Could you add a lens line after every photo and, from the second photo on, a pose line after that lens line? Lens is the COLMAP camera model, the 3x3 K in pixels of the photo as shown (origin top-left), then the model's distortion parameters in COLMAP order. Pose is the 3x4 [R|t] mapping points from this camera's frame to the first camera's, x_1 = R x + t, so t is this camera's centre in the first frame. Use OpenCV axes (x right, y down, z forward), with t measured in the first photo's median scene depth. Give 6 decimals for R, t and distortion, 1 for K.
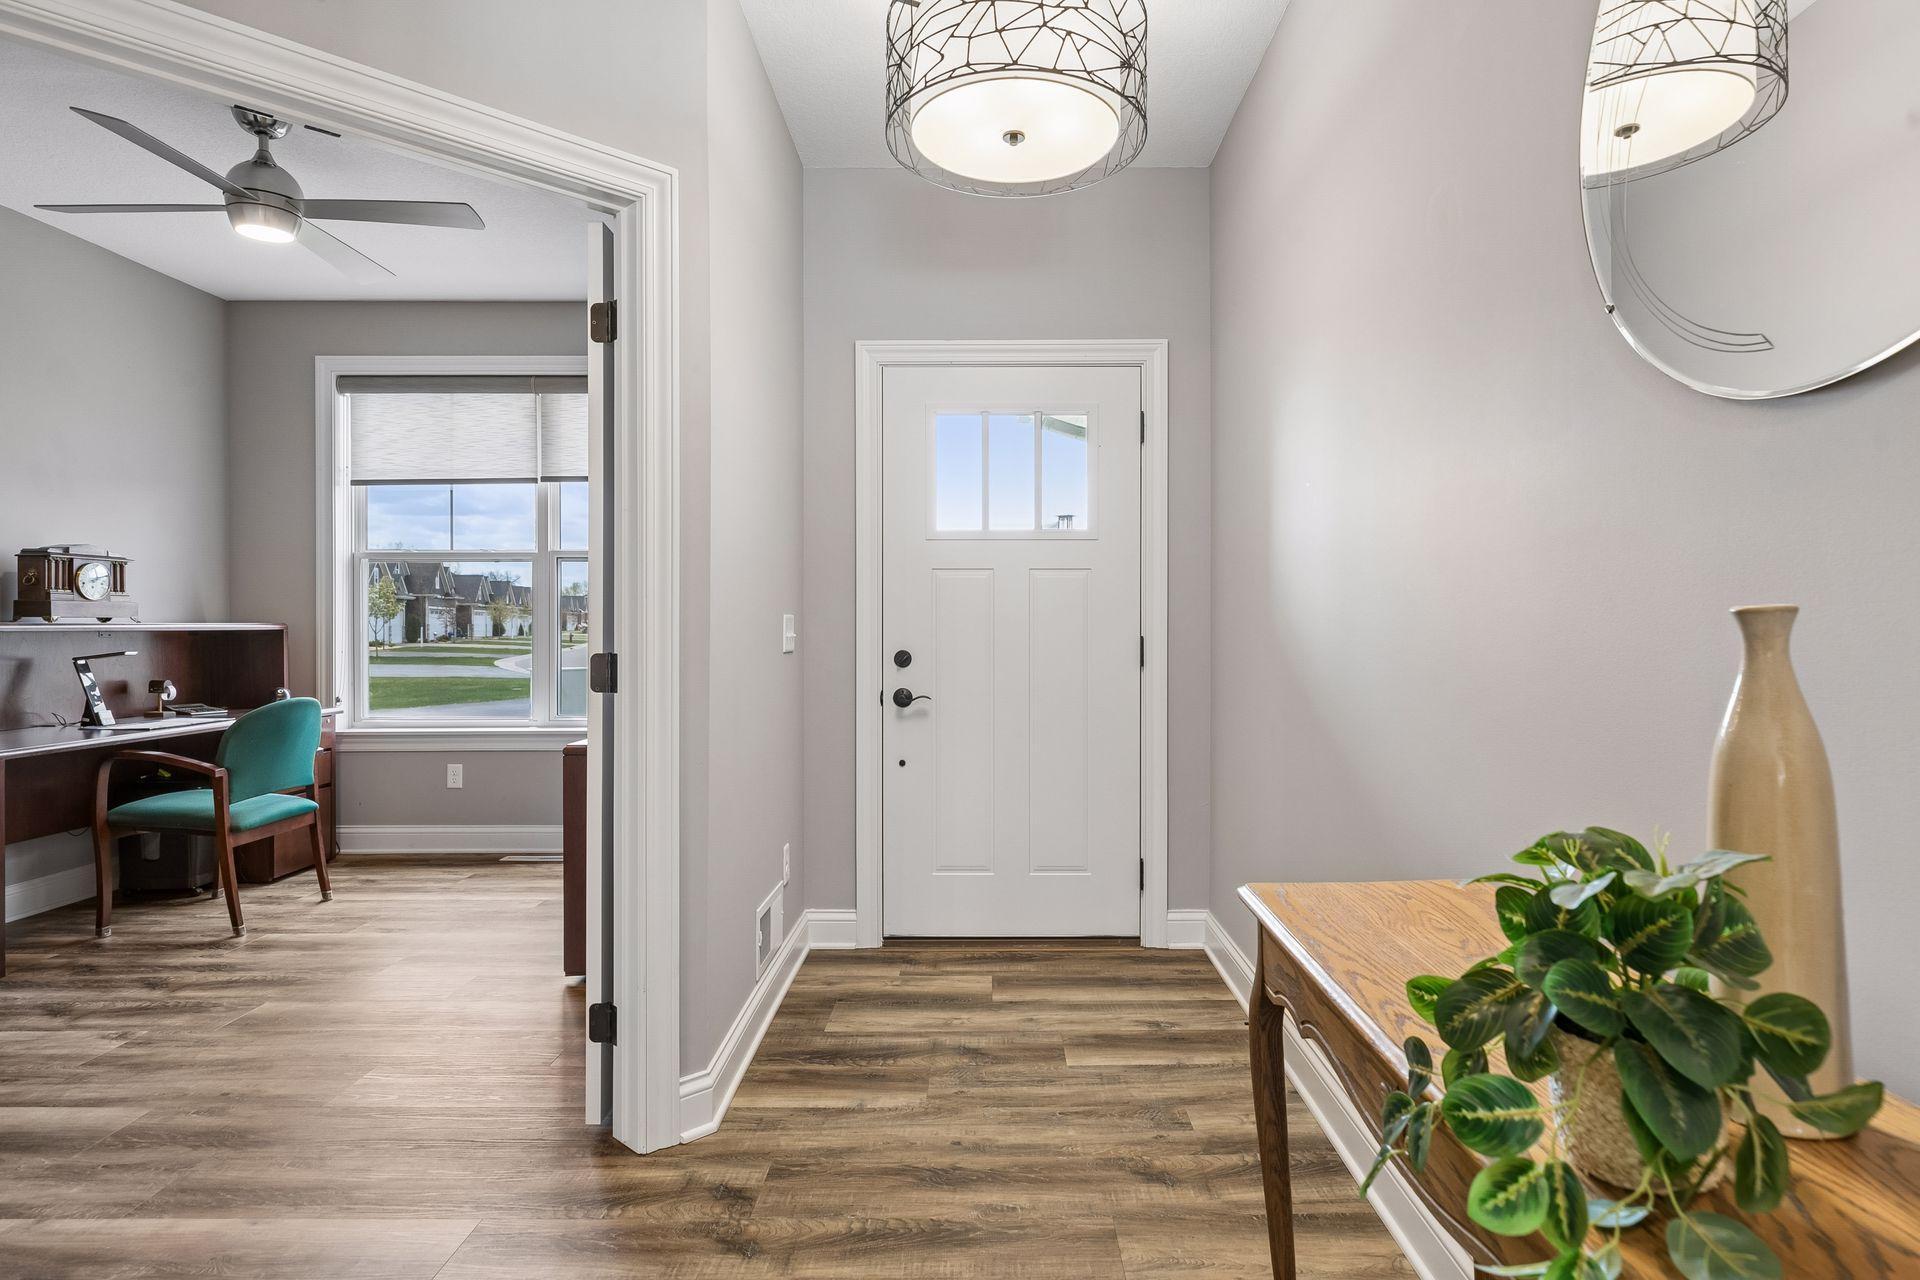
lens RADIAL K [[1035.5, 0, 987.4], [0, 1035.5, 630.5], [0, 0, 1]] dist [-0.002775, 0.001418]
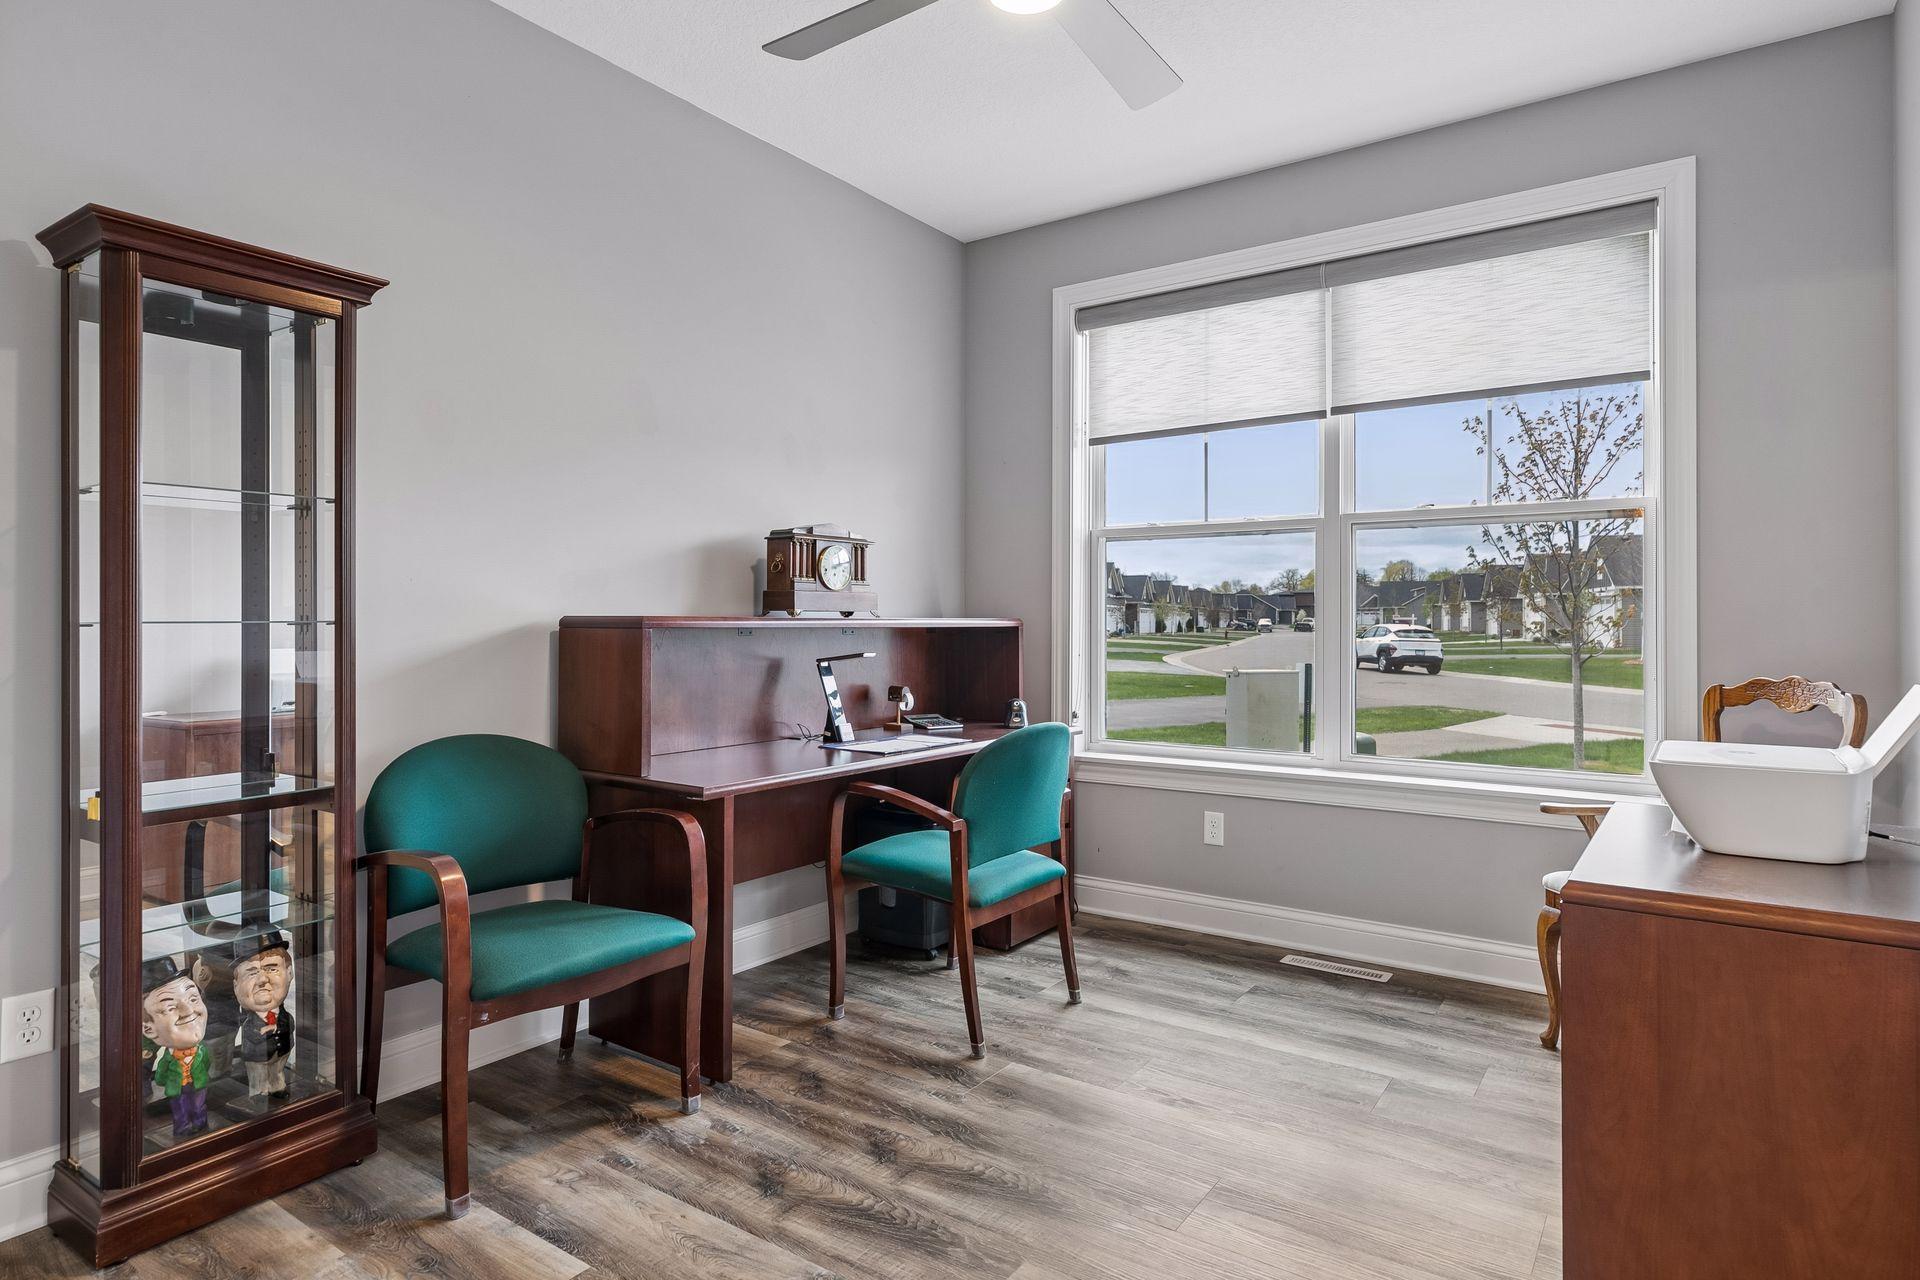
lens RADIAL K [[1035.5, 0, 965.6], [0, 1035.5, 628.4], [0, 0, 1]] dist [-0.002775, 0.001418]
pose [[0.812712, 0.006418, -0.582630, -0.283735], [-0.006228, 0.999978, 0.002328, -0.001406], [0.582632, 0.001737, 0.812734, 0.371014]]
